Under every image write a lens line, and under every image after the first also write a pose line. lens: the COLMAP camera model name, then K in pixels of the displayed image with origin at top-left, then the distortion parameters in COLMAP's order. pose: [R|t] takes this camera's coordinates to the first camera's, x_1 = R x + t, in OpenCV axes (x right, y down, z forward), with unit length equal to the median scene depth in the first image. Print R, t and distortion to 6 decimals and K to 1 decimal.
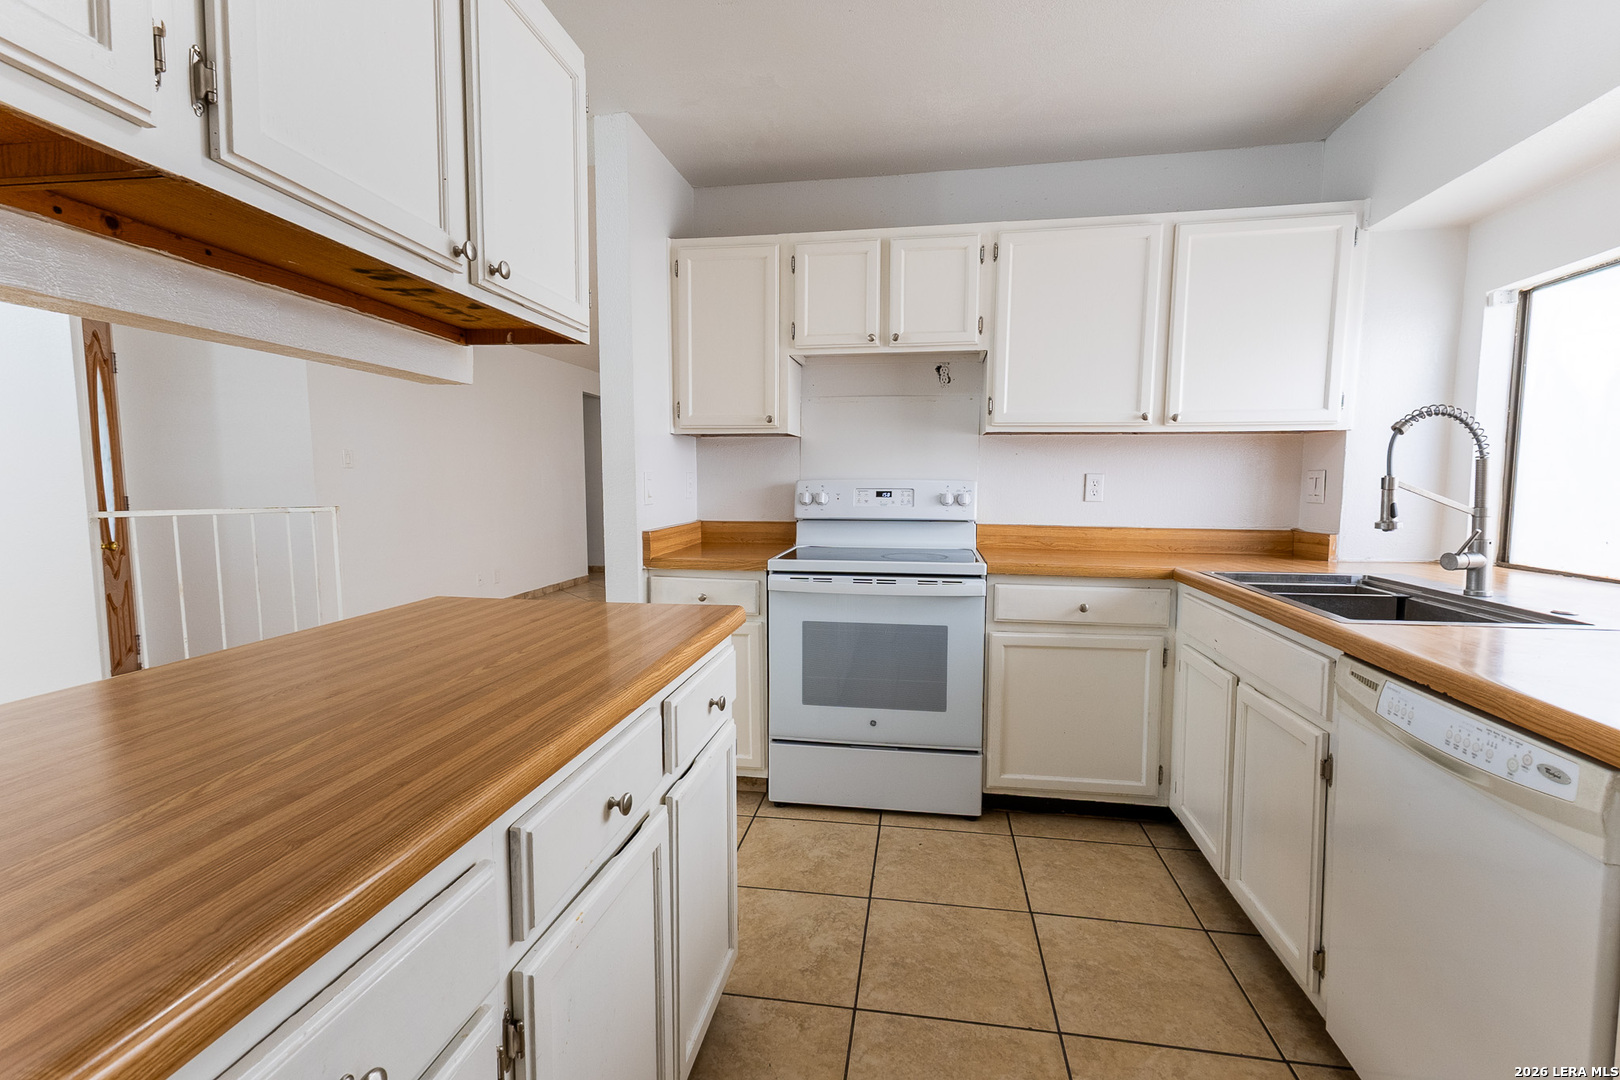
lens RADIAL K [[725.1, 0, 810.4], [0, 725.1, 541.3], [0, 0, 1]] dist [0.000599, 0.000064]
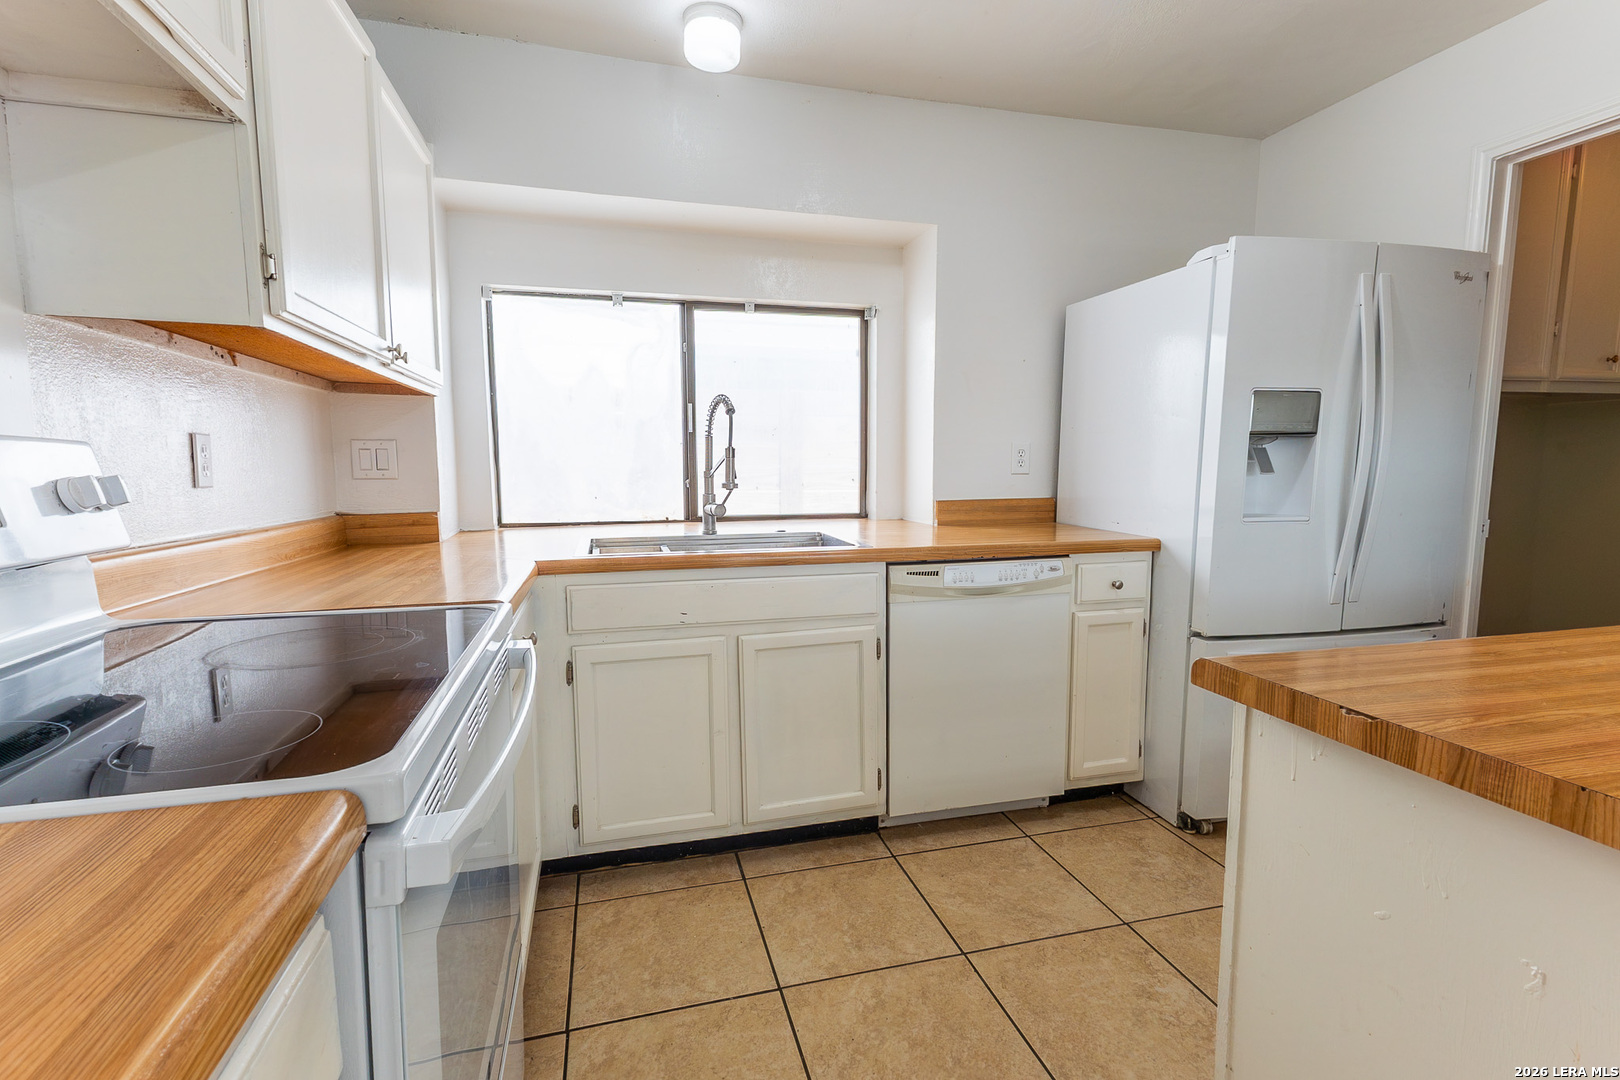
lens RADIAL K [[725.1, 0, 804.3], [0, 725.1, 536.2], [0, 0, 1]] dist [0.000599, 0.000064]
pose [[-0.413936, -0.086292, 0.906207, -0.494932], [0.077623, 0.988525, 0.129587, -0.101648], [-0.906990, 0.123983, -0.402488, 1.597294]]
